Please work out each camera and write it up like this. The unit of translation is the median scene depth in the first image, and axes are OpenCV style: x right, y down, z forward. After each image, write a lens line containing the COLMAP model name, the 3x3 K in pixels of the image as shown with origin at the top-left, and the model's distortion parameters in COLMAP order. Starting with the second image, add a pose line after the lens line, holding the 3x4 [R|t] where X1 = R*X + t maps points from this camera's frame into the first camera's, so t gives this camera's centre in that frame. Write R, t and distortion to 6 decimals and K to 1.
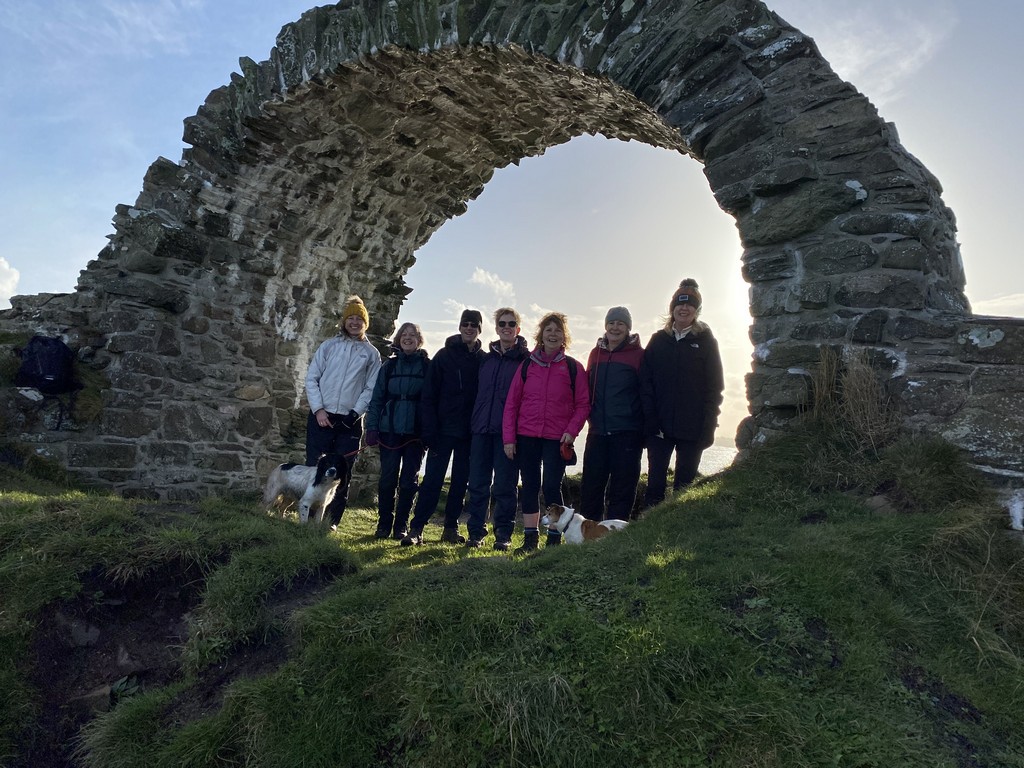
lens RADIAL K [[757.8, 0, 519.3], [0, 757.8, 384.5], [0, 0, 1]] dist [0.077029, -0.092241]
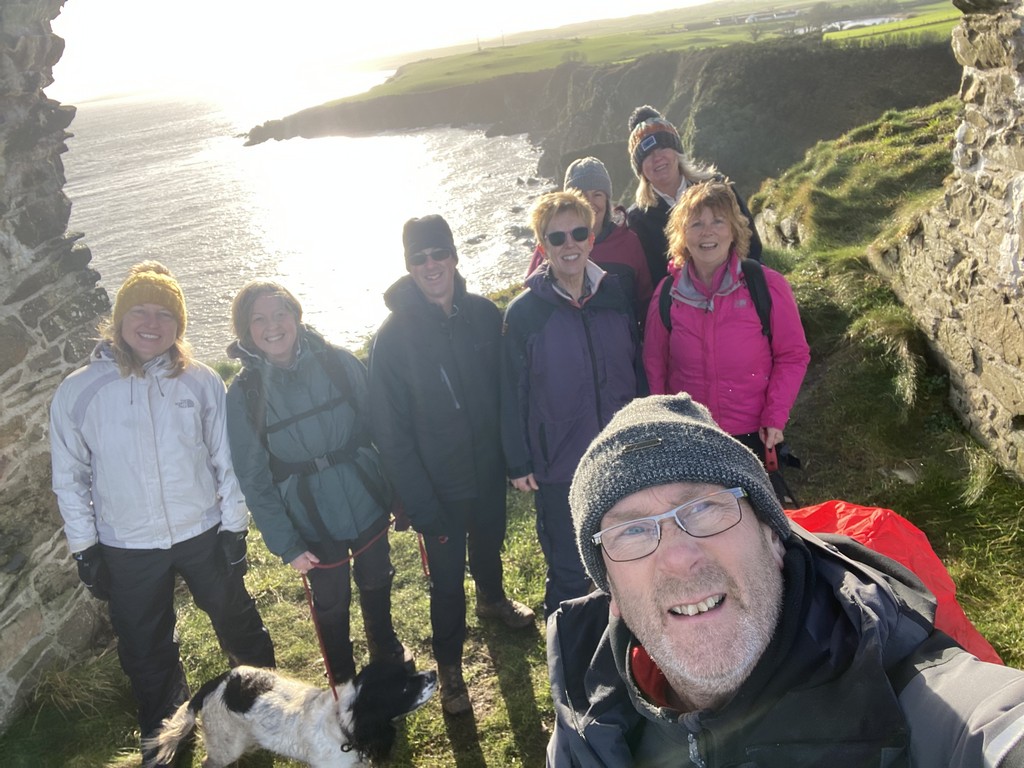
lens RADIAL K [[683.9, 0, 511.0], [0, 683.9, 379.3], [0, 0, 1]] dist [0.043061, -0.033510]
pose [[0.822728, -0.400139, 0.403742, -0.208303], [0.150537, 0.838282, 0.524043, -0.220550], [-0.548140, -0.370367, 0.749914, 0.652231]]
